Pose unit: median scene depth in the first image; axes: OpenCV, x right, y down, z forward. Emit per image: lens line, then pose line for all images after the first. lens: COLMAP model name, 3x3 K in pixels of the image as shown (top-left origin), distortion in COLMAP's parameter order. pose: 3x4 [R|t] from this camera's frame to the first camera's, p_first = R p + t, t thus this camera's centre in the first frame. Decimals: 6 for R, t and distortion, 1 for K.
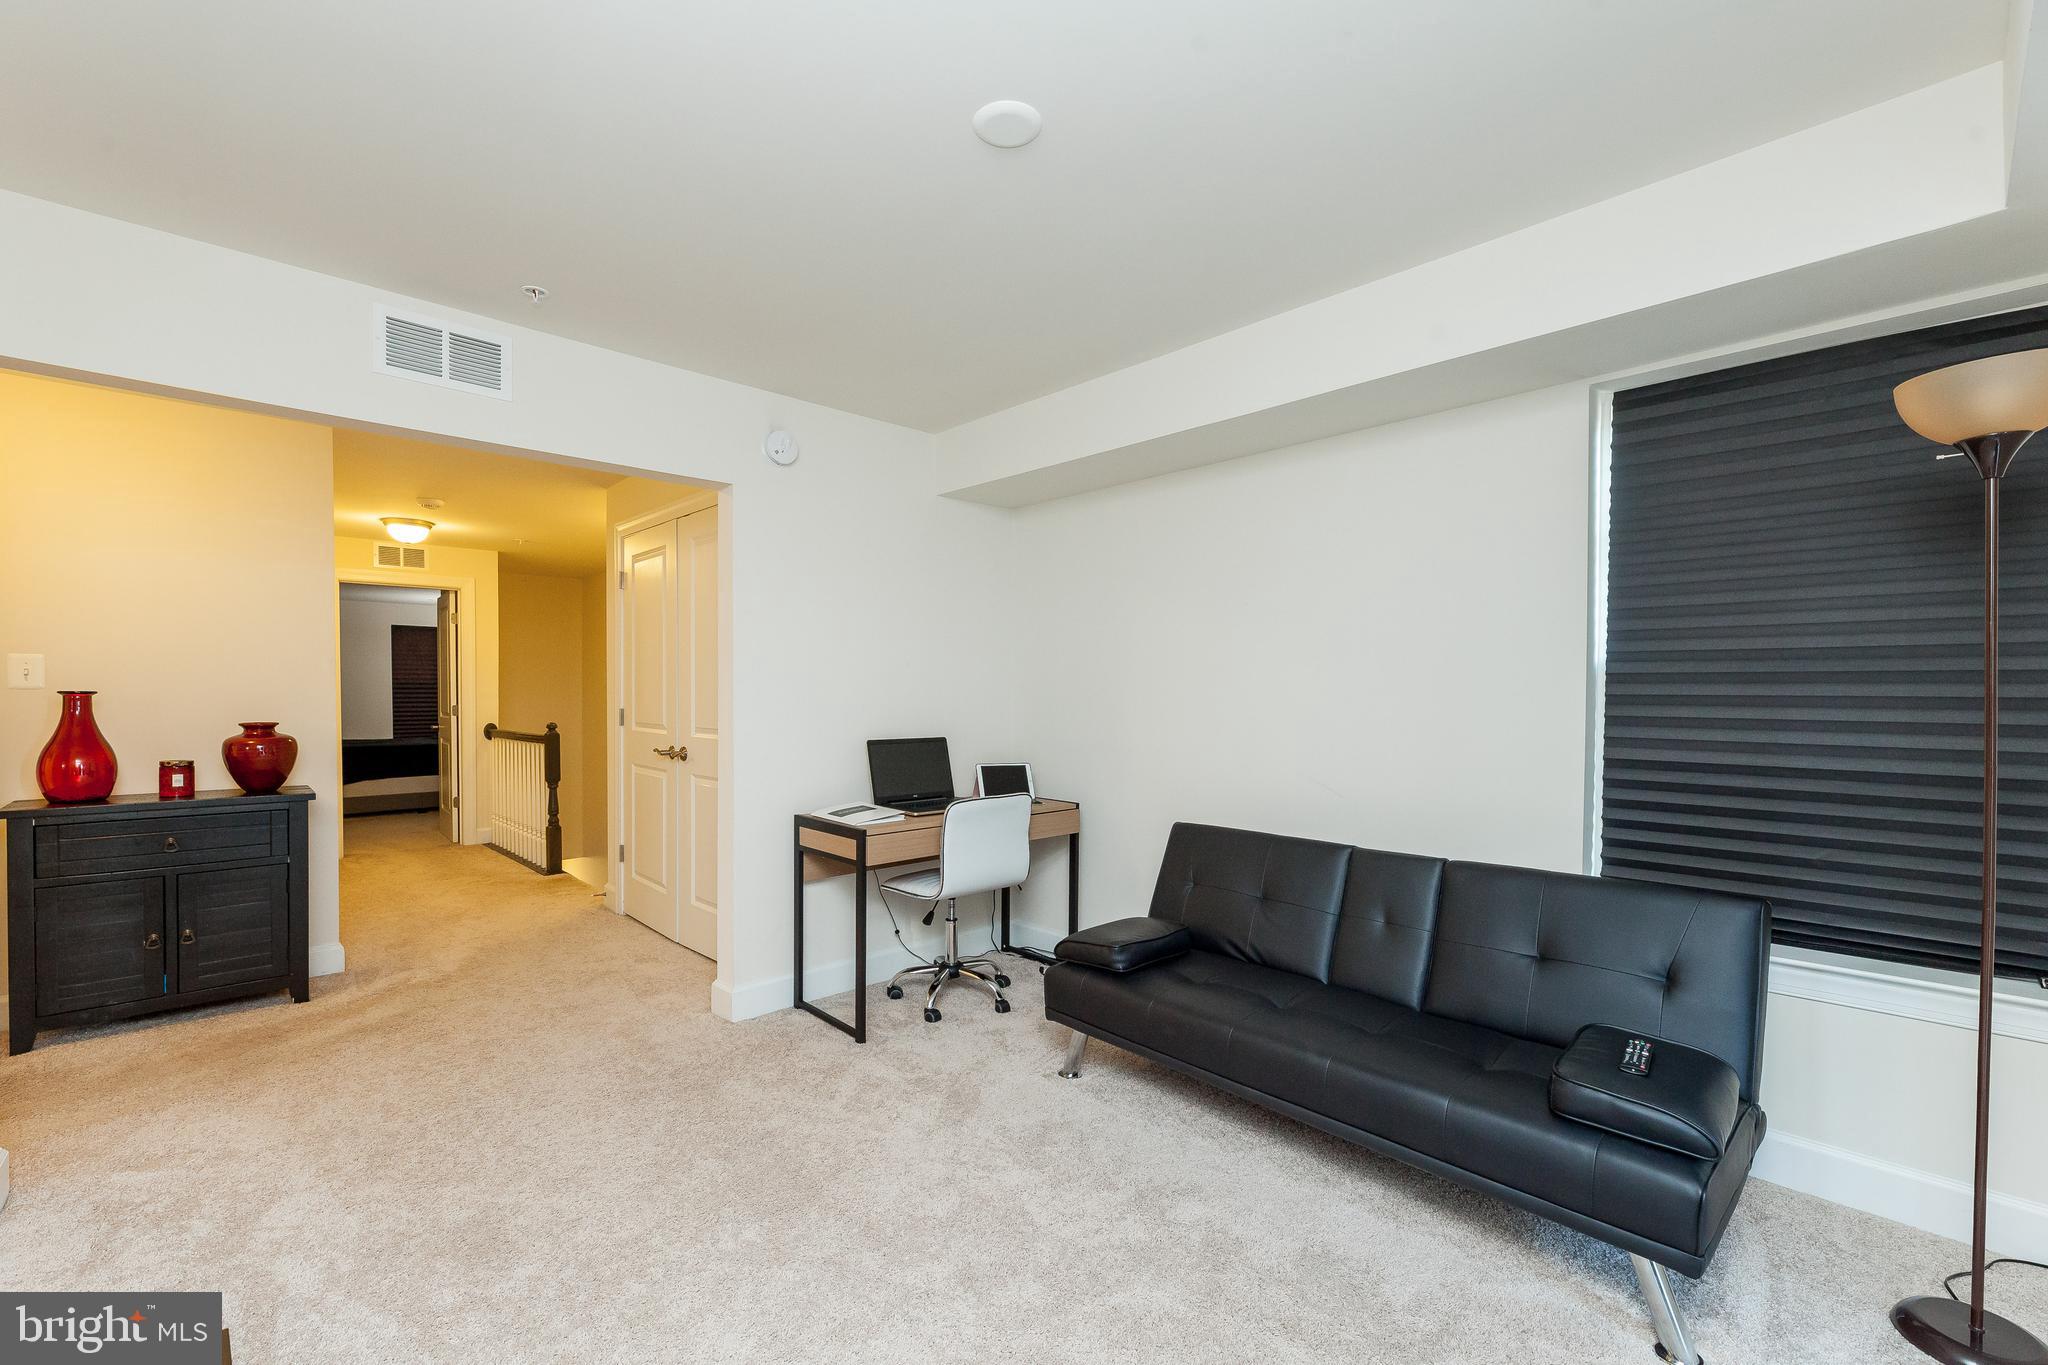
lens RADIAL K [[852.9, 0, 1023.8], [0, 852.9, 704.2], [0, 0, 1]] dist [-0.000449, -0.000136]
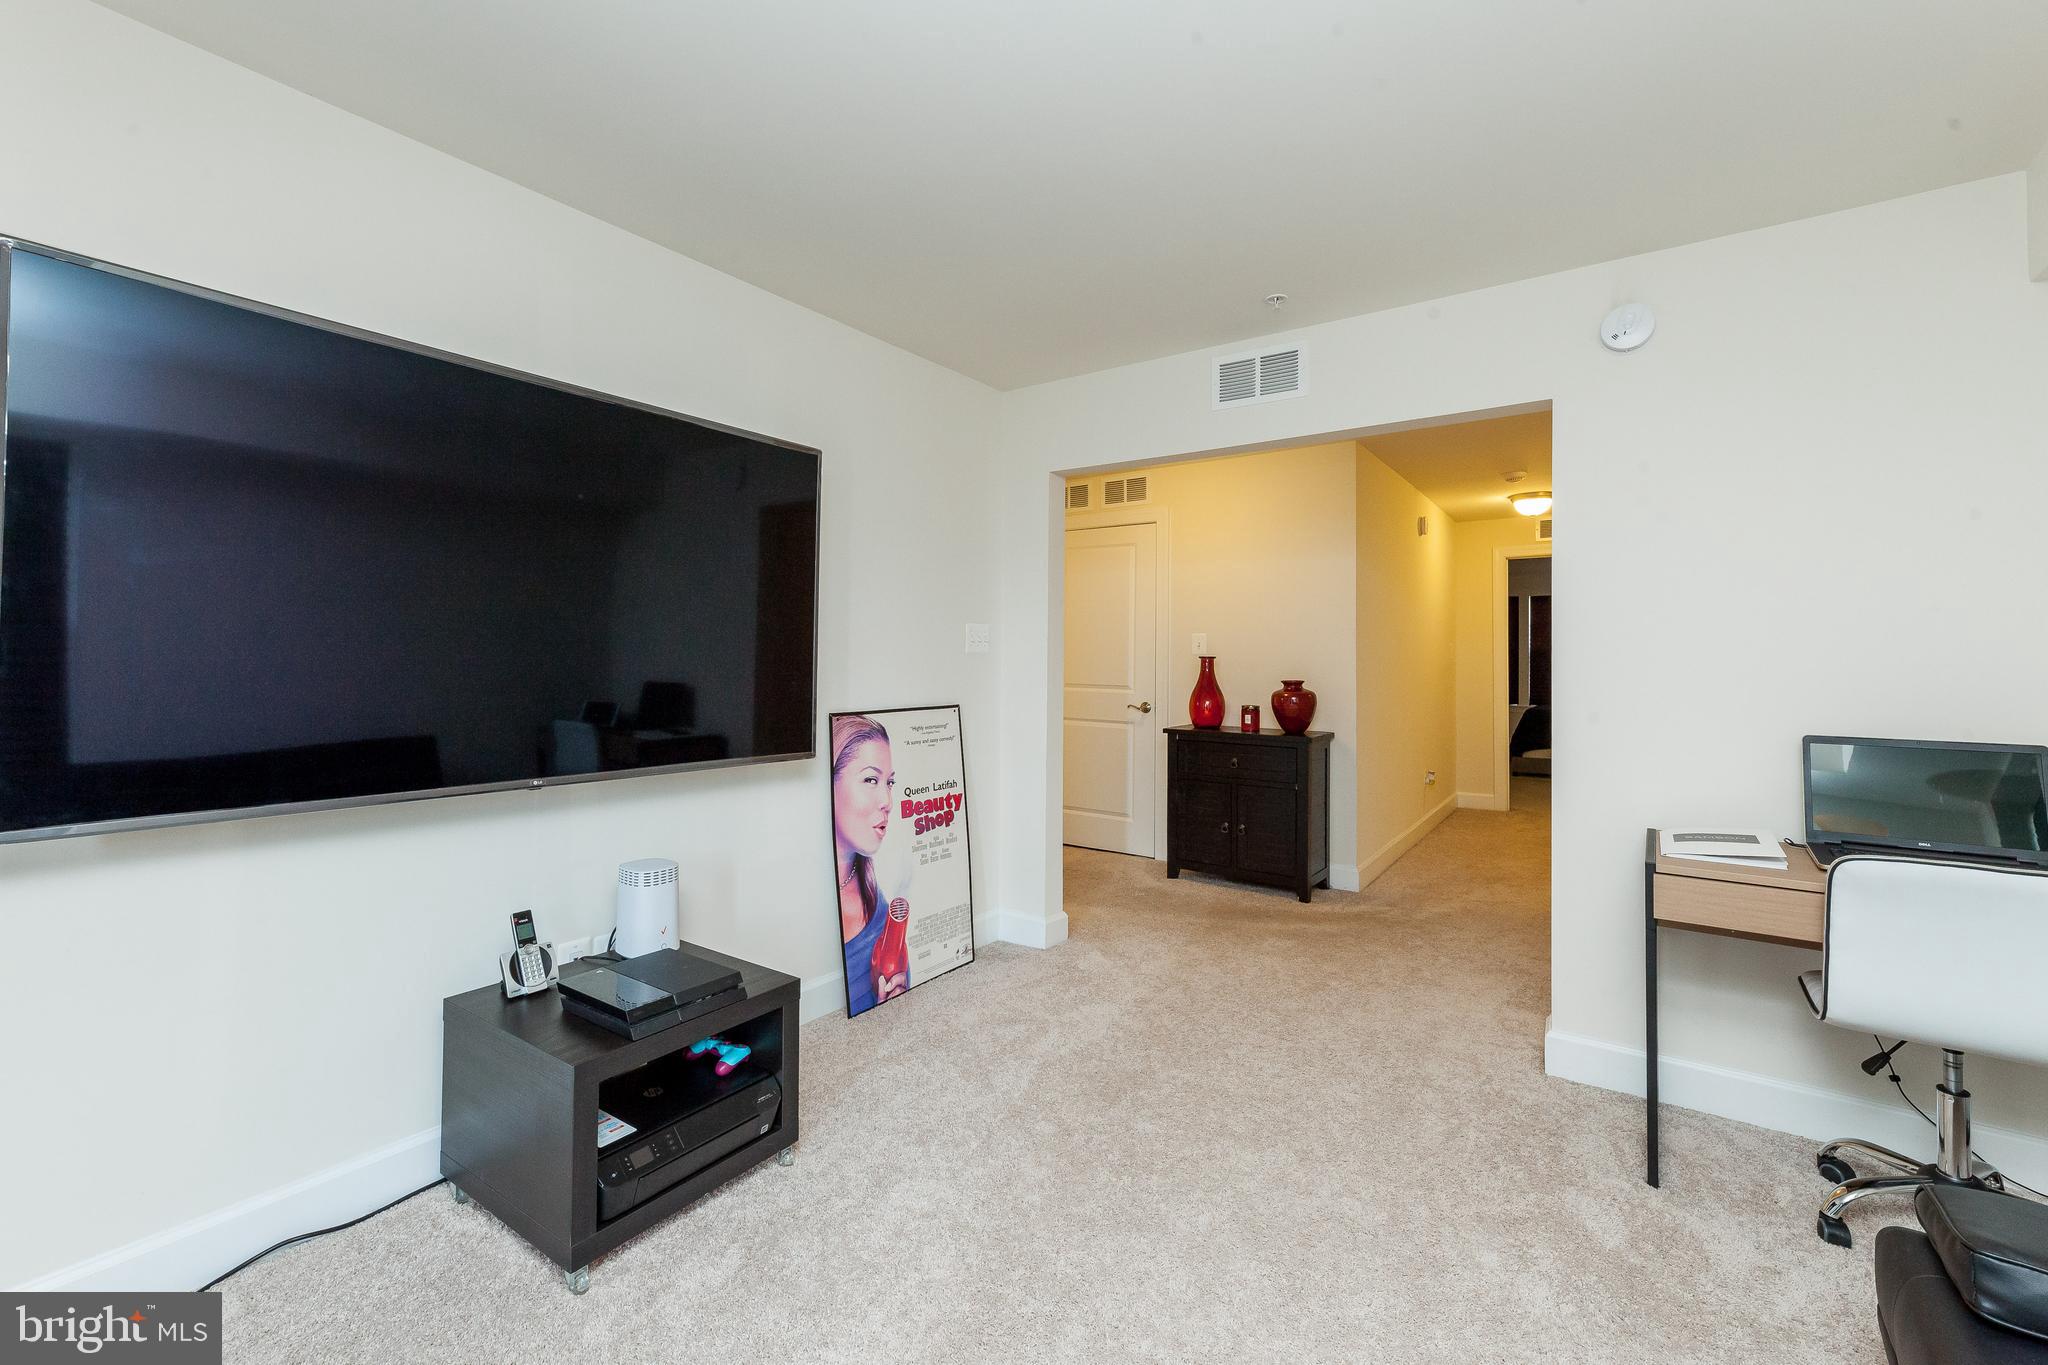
lens RADIAL K [[871.1, 0, 1025.0], [0, 871.1, 637.9], [0, 0, 1]] dist [0.000886, 0.000122]
pose [[0.181784, -0.022663, -0.983077, 0.354348], [-0.018427, 0.999480, -0.026448, -0.000733], [0.983166, 0.022923, 0.181272, 0.347741]]
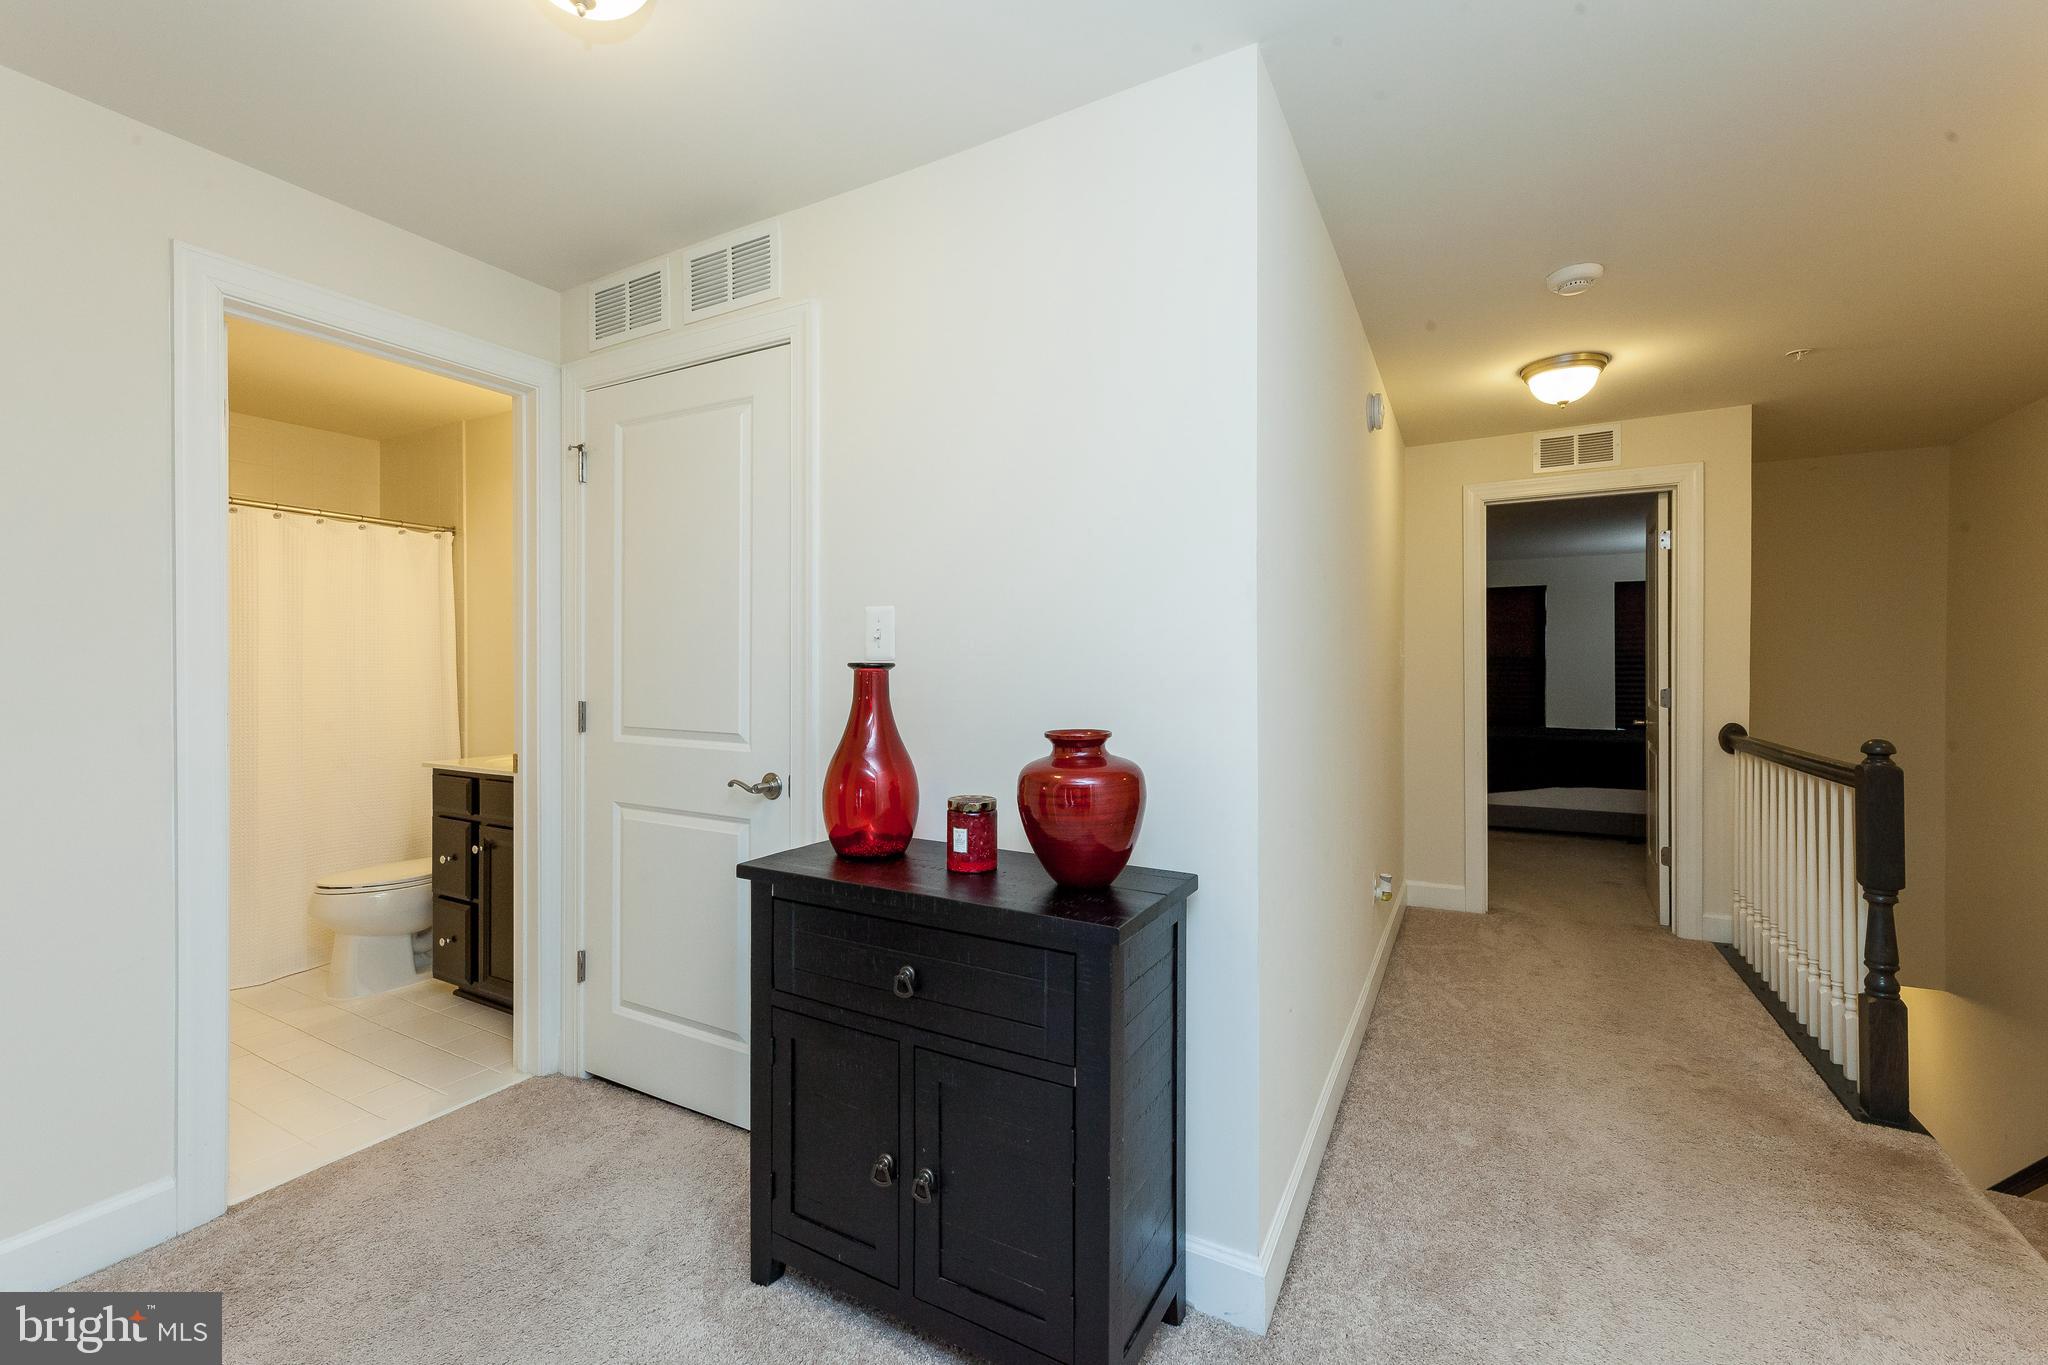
lens RADIAL K [[849.8, 0, 1014.4], [0, 849.8, 673.0], [0, 0, 1]] dist [0.001426, 0.000159]
pose [[0.278537, 0.002847, -0.960421, -0.479424], [-0.011658, 0.999932, -0.000417, -0.008185], [0.960355, 0.011312, 0.278552, 0.844716]]
